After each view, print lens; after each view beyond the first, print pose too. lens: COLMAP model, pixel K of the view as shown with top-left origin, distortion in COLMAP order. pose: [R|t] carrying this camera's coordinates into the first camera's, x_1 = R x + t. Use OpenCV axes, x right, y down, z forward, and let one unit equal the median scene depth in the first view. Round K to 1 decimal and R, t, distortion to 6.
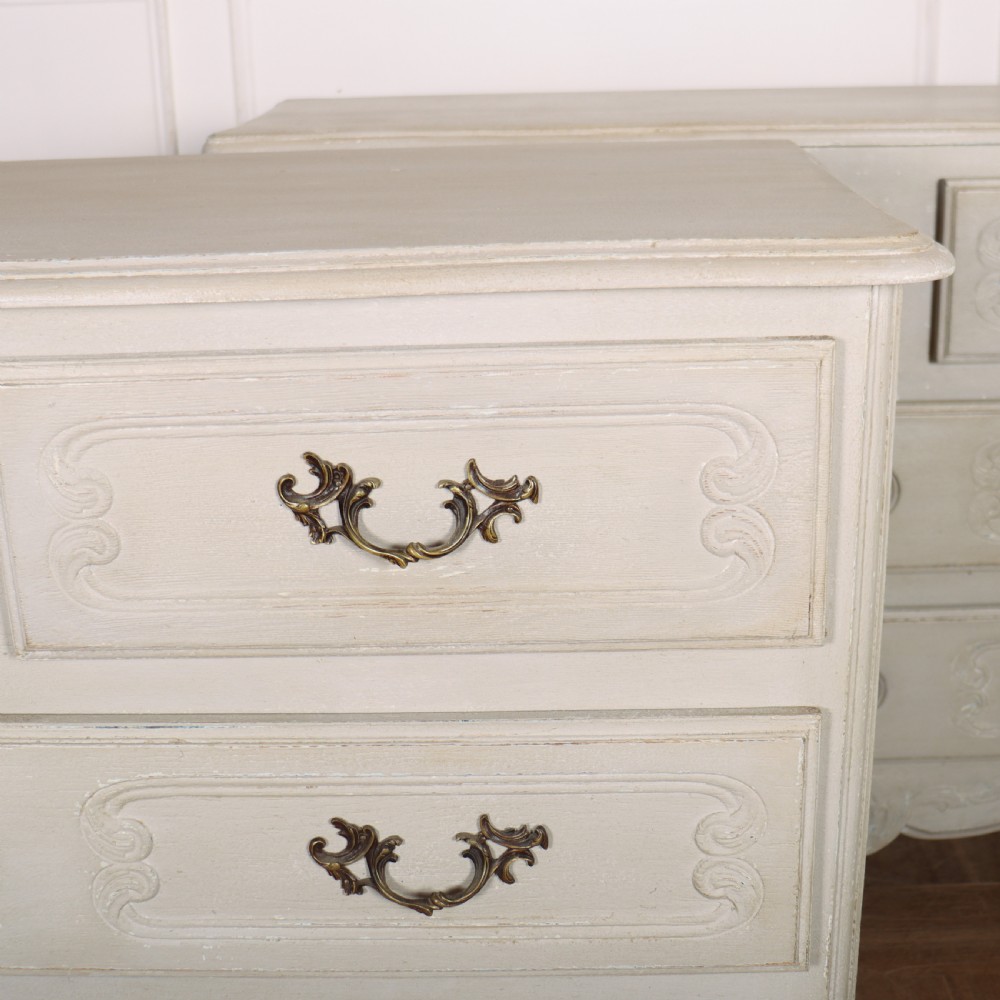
lens RADIAL K [[1726.0, 0, 504.9], [0, 1726.0, 503.3], [0, 0, 1]] dist [-0.125054, 0.000000]
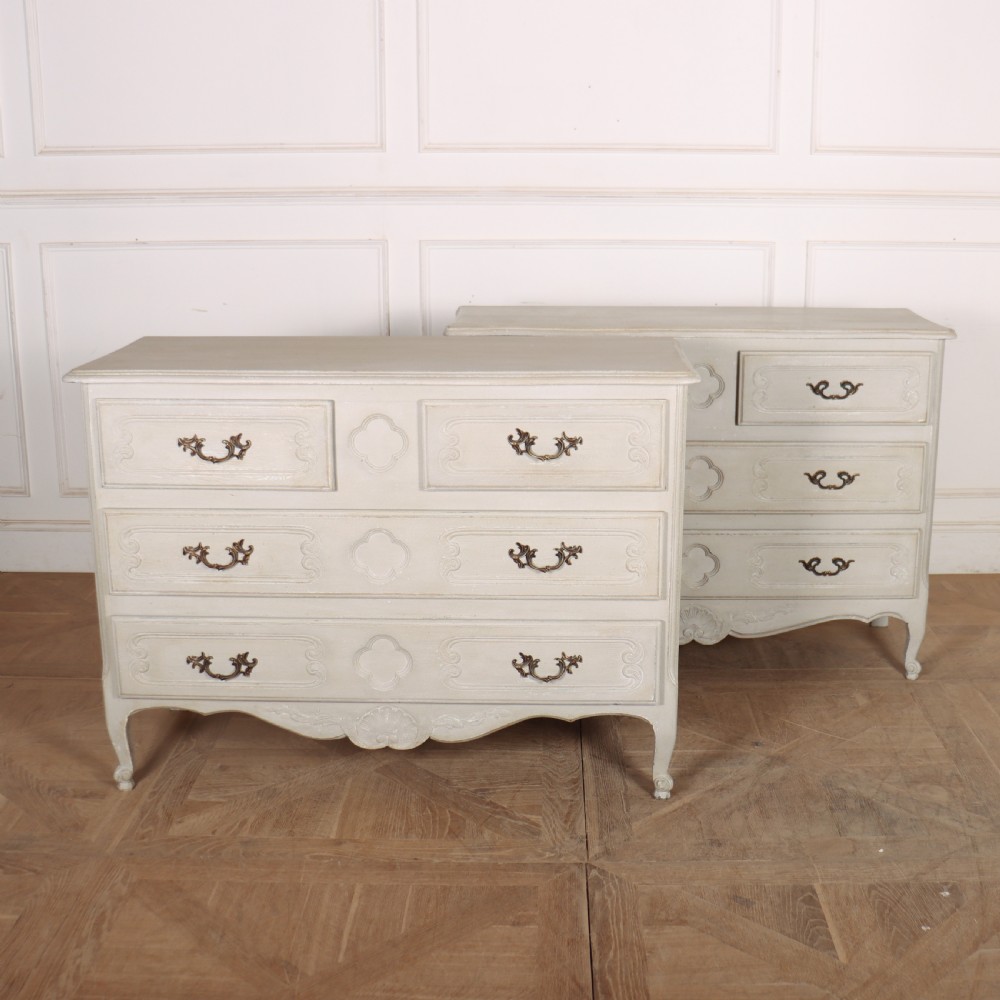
lens RADIAL K [[1674.8, 0, 511.8], [0, 1674.8, 519.3], [0, 0, 1]] dist [-0.130805, 0.000000]
pose [[0.999678, 0.025359, 0.000885, -0.111729], [-0.025238, 0.997331, -0.068505, 0.353658], [-0.002620, 0.068460, 0.997650, -2.172497]]
